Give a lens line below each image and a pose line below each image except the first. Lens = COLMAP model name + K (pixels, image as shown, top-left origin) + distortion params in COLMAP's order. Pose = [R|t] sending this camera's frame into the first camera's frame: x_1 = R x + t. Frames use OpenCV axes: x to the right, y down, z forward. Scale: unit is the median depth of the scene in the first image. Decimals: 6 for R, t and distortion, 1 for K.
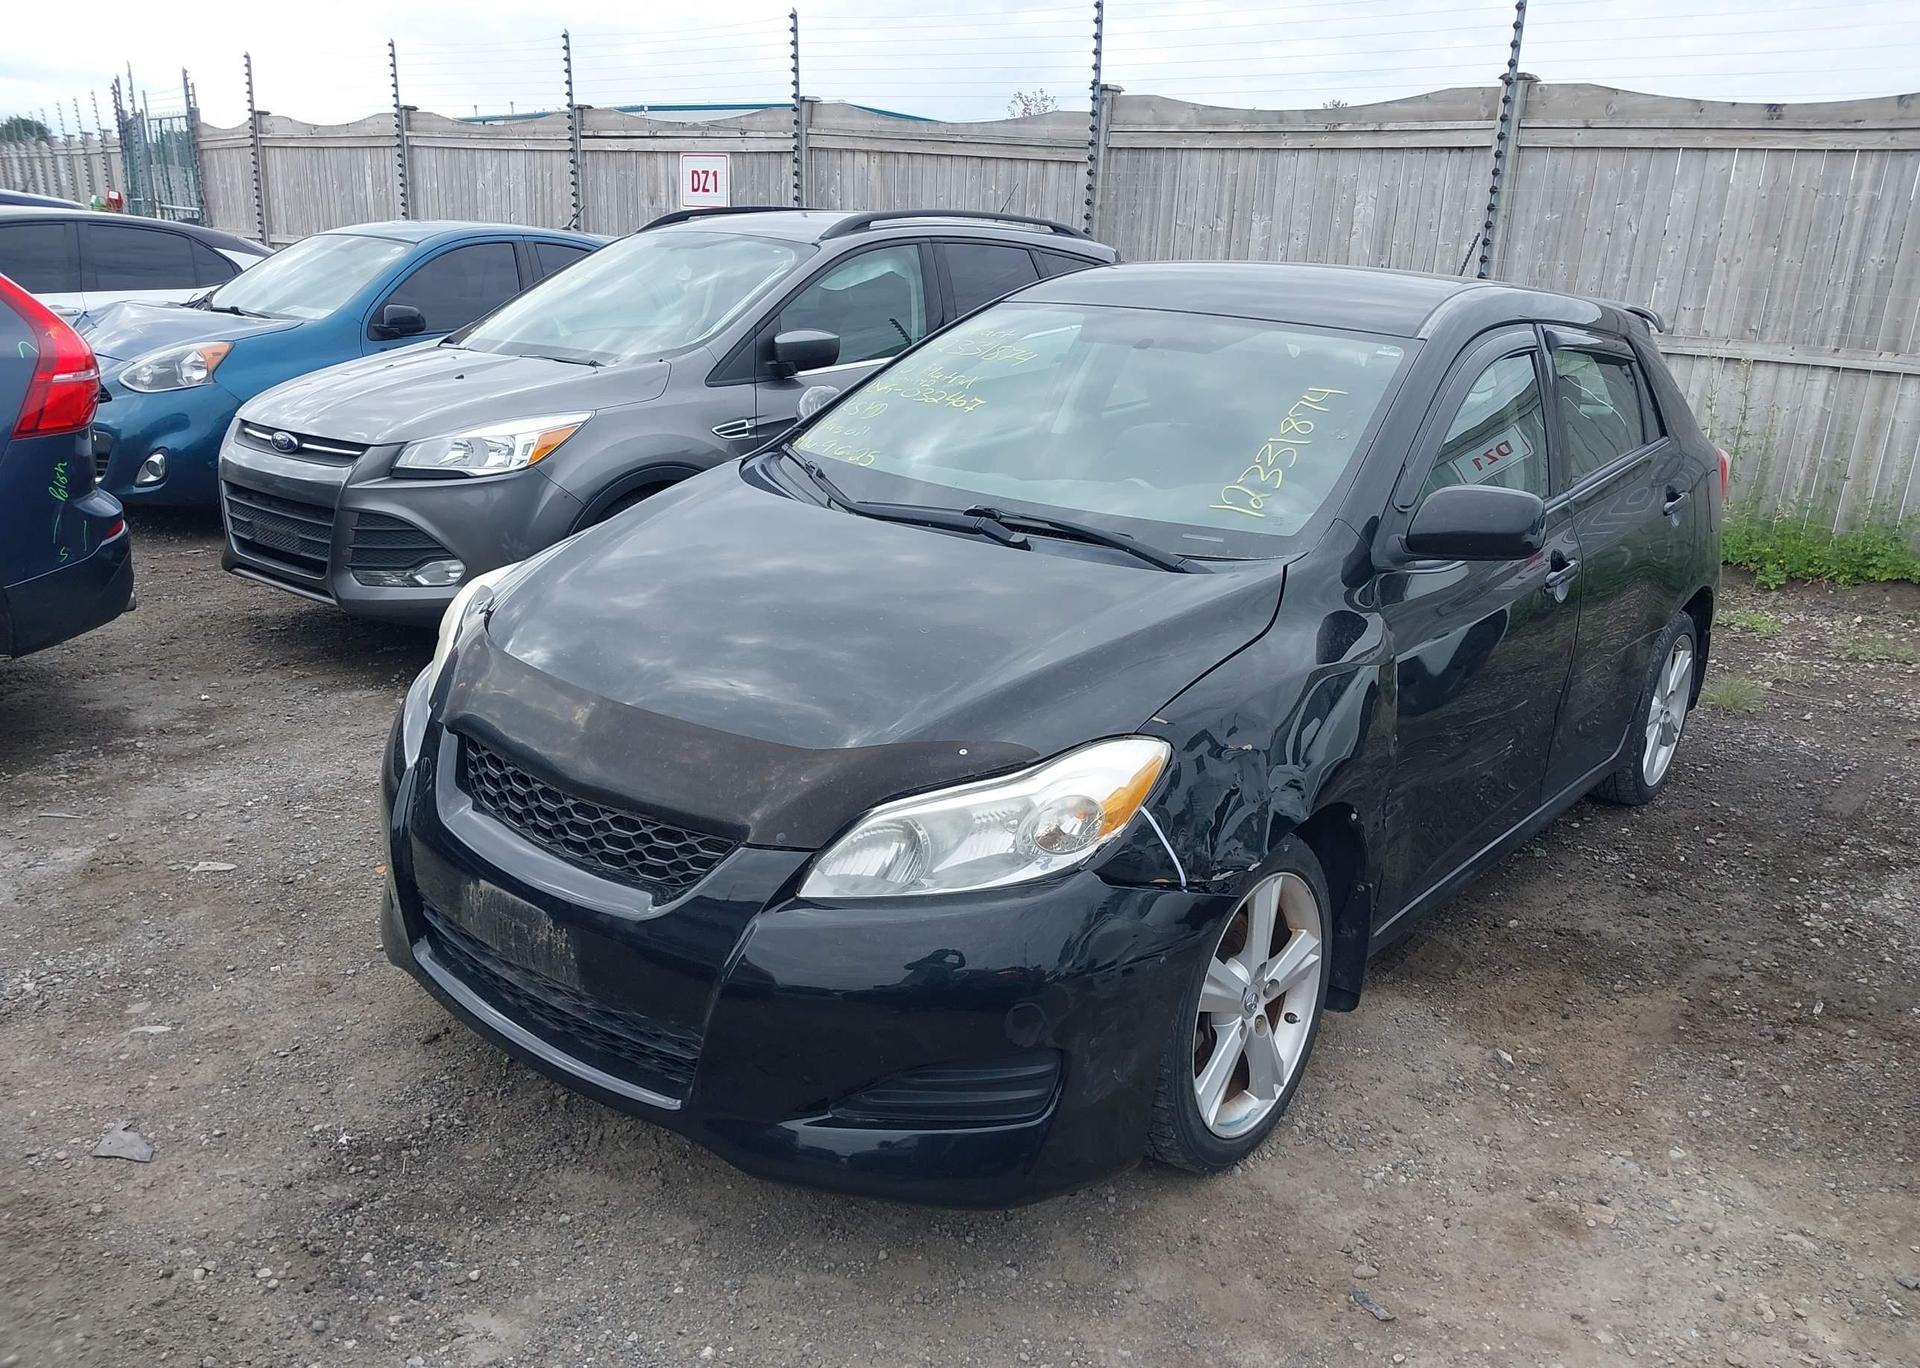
lens RADIAL K [[1426.7, 0, 957.5], [0, 1426.7, 654.7], [0, 0, 1]] dist [0.021067, -0.015534]
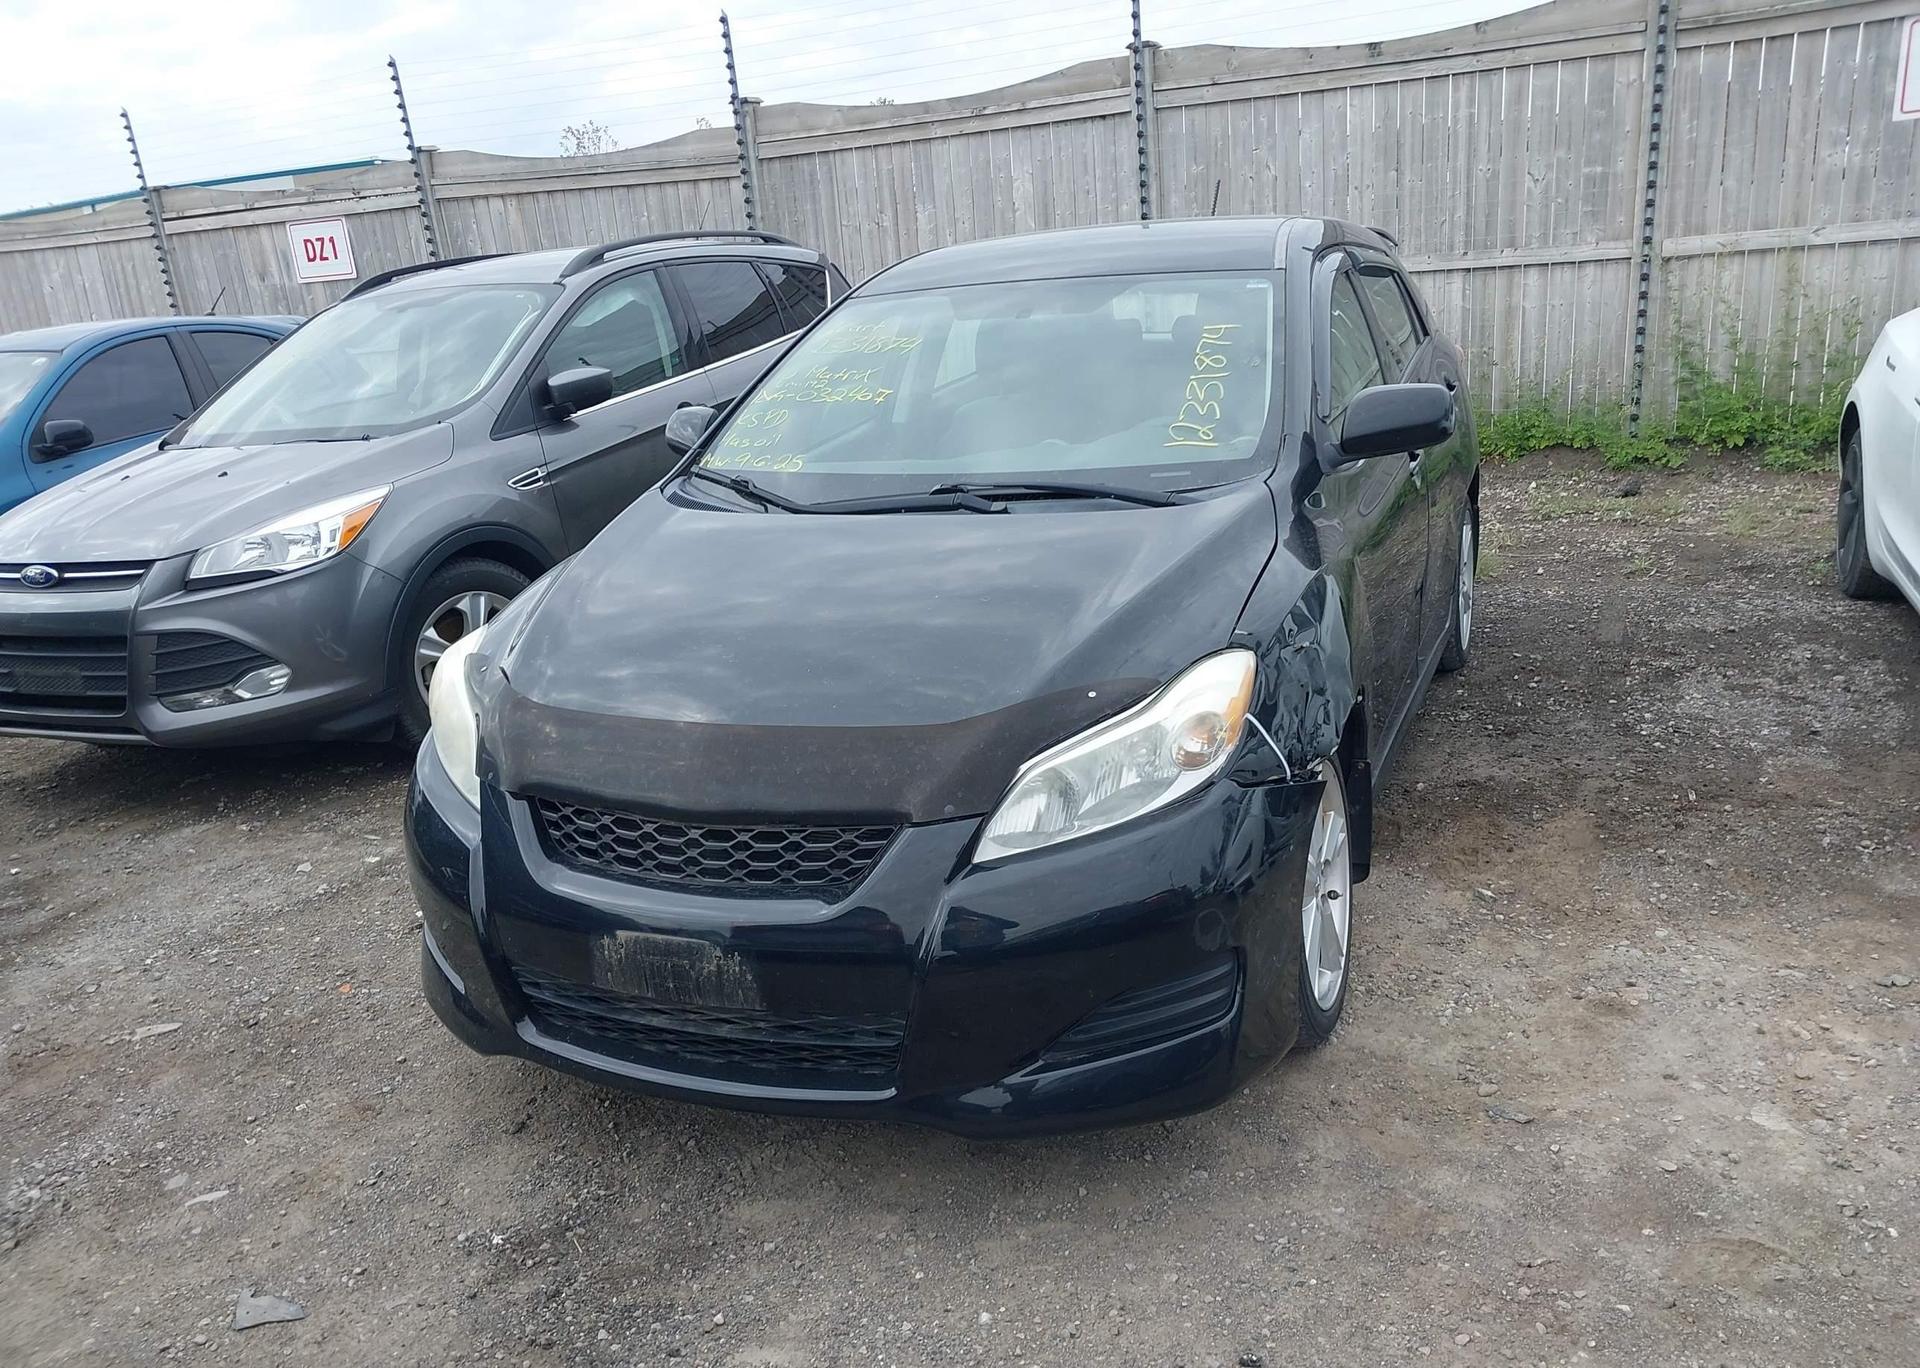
lens RADIAL K [[1426.7, 0, 977.8], [0, 1426.7, 642.8], [0, 0, 1]] dist [0.021067, -0.015534]
pose [[0.957735, -0.195717, 0.210804, -0.191233], [0.198510, 0.980066, 0.008047, 0.004118], [-0.208176, 0.034140, 0.977495, -0.007957]]
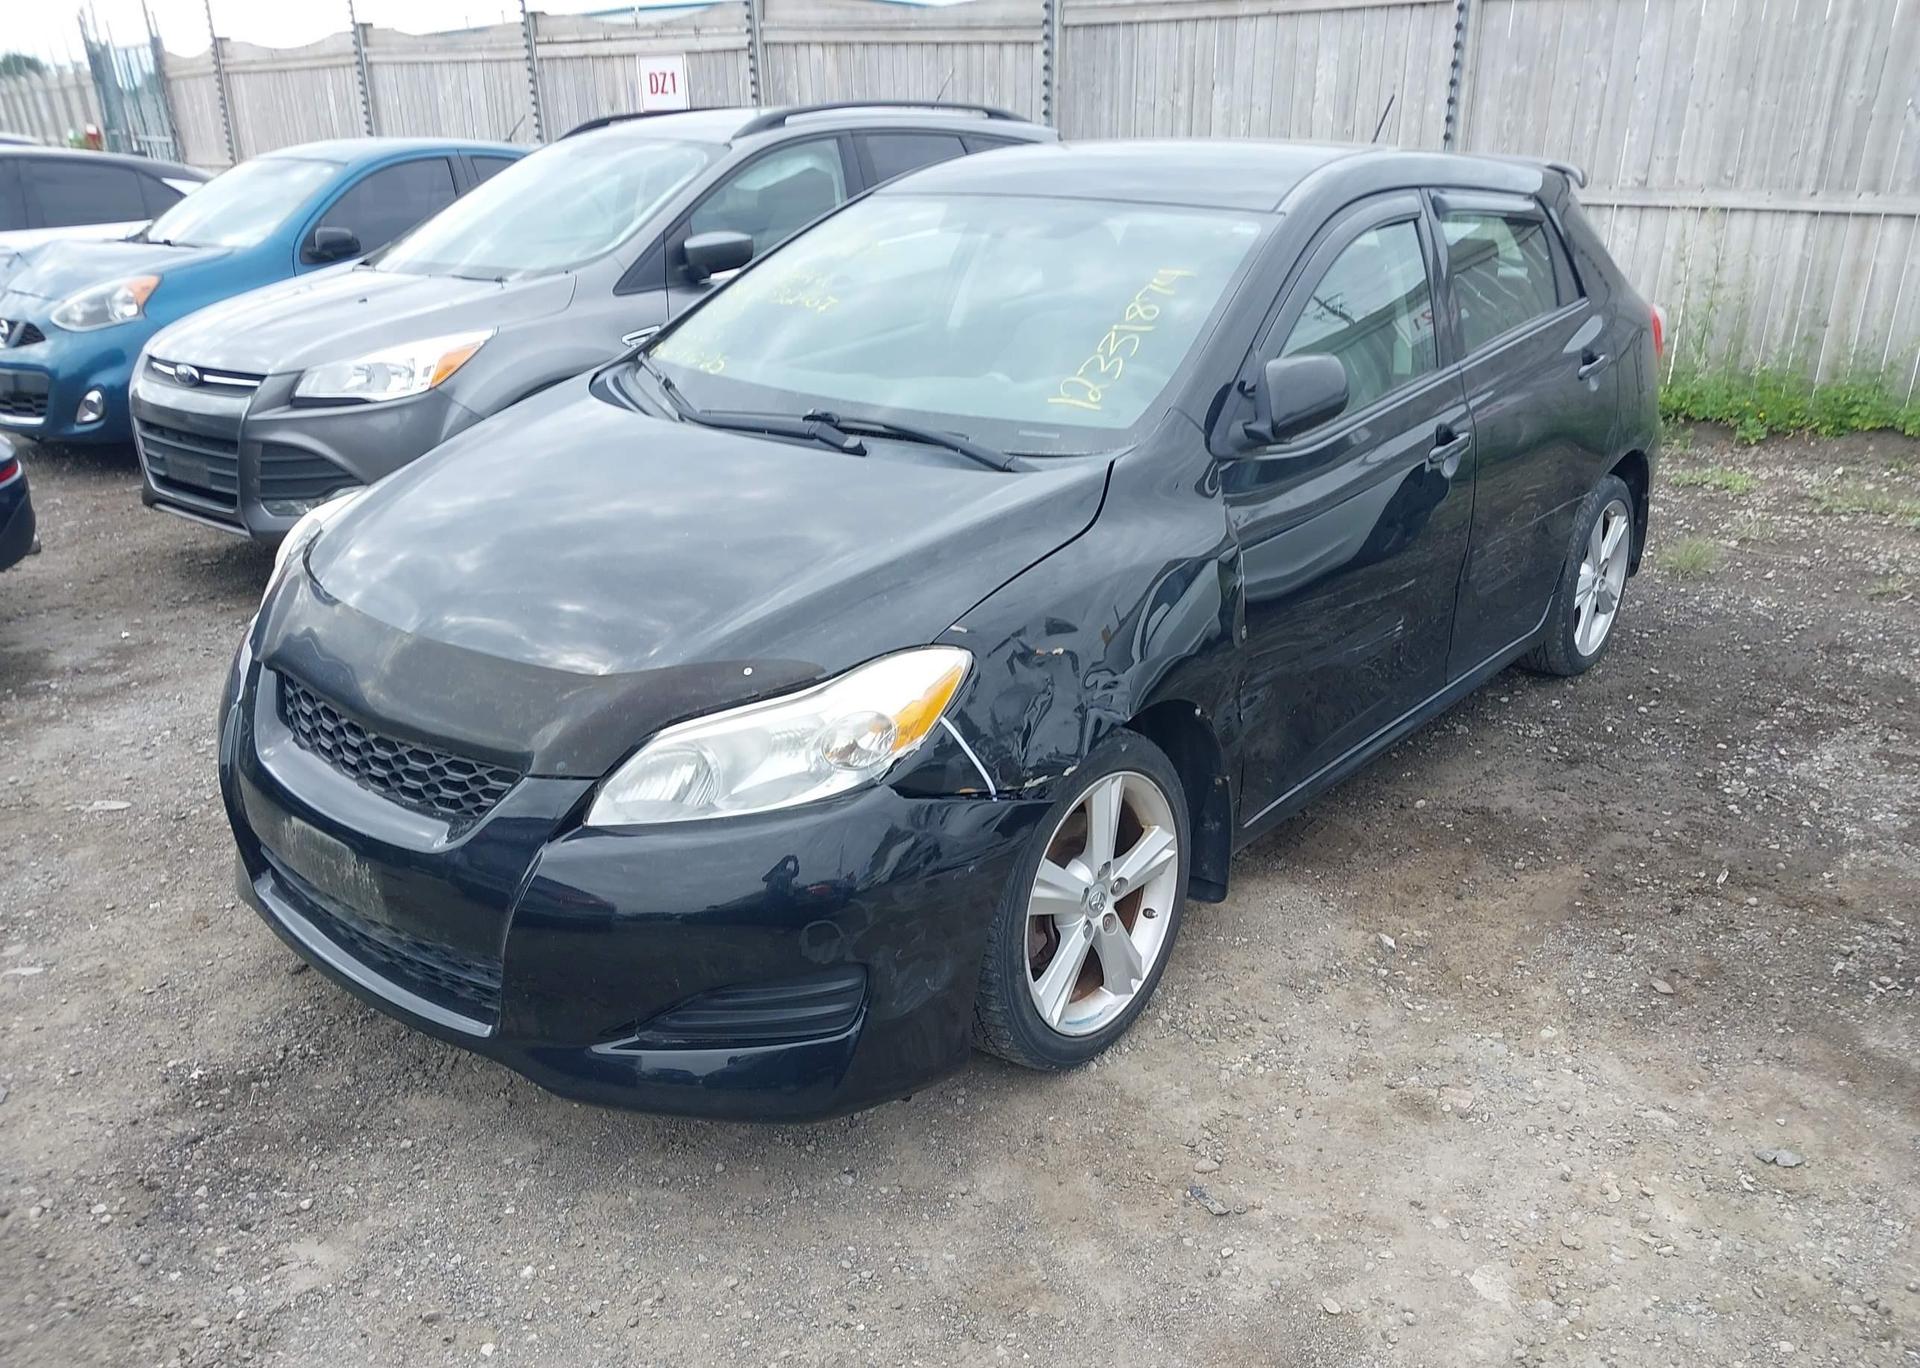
lens RADIAL K [[1426.7, 0, 919.0], [0, 1426.7, 617.8], [0, 0, 1]] dist [0.021067, -0.015534]
pose [[0.998502, -0.046769, -0.028410, 0.097610], [0.048075, 0.997728, 0.047198, -0.004983], [0.026138, -0.048493, 0.998481, 0.013263]]
